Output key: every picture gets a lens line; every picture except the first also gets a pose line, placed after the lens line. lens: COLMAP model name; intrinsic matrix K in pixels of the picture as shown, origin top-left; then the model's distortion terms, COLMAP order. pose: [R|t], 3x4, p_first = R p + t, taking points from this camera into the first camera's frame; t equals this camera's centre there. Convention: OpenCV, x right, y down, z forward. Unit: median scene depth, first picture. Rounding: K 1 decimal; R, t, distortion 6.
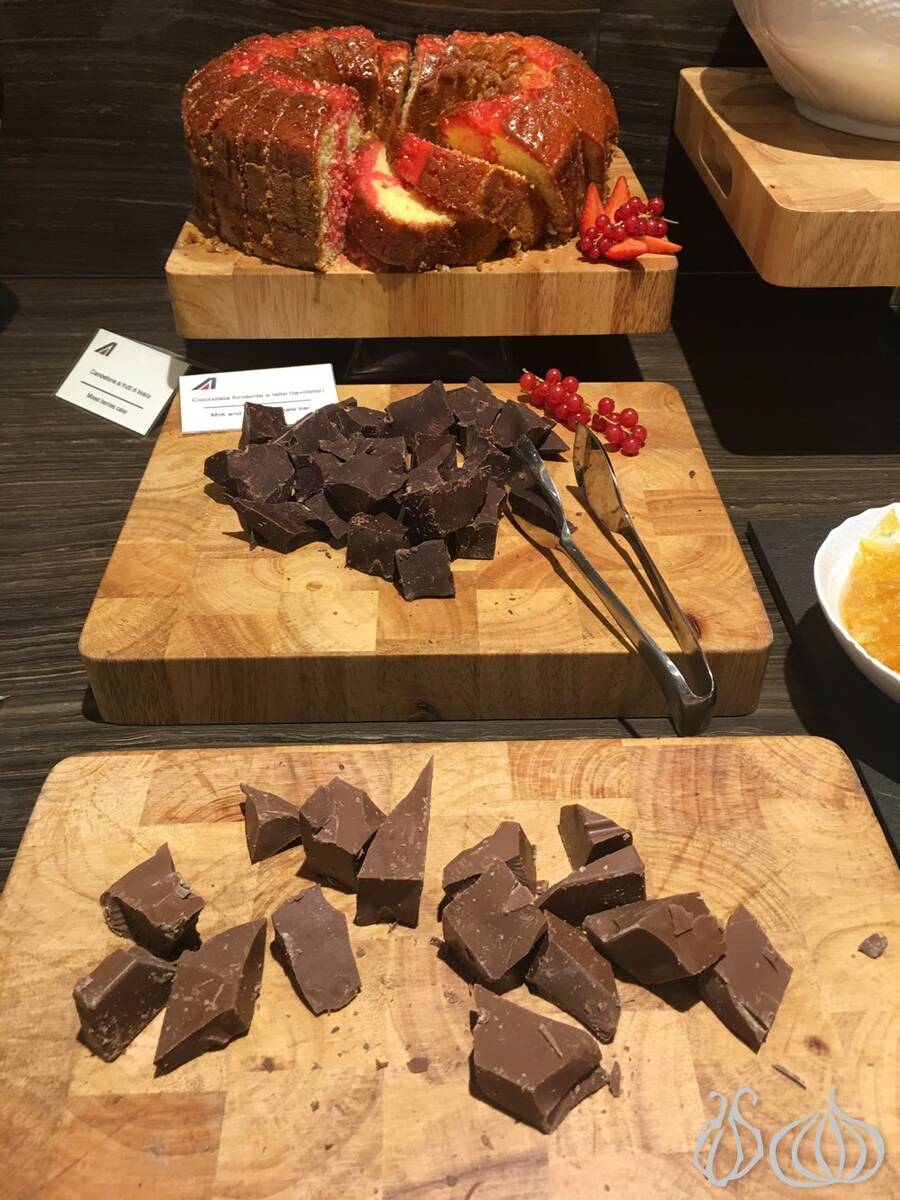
lens RADIAL K [[1032.4, 0, 456.9], [0, 1032.4, 602.4], [0, 0, 1]] dist [0.103332, -0.136371]
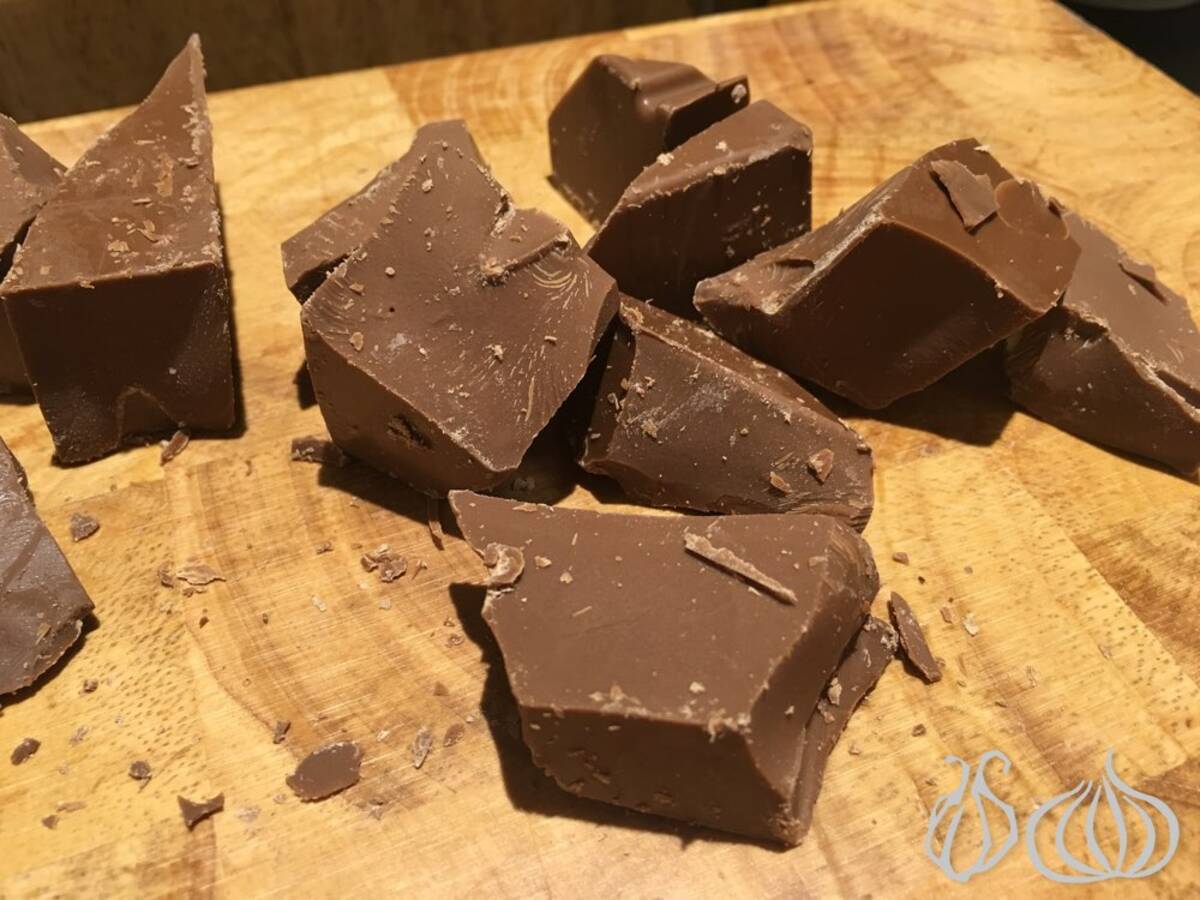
lens RADIAL K [[1071.5, 0, 600.0], [0, 1071.5, 450.0], [0, 0, 1]] dist [0.068318, -0.123482]
pose [[0.943572, -0.224328, 0.243615, -0.015728], [0.189755, 0.969126, 0.157439, 0.292735], [-0.271412, -0.102328, 0.957008, 0.637034]]
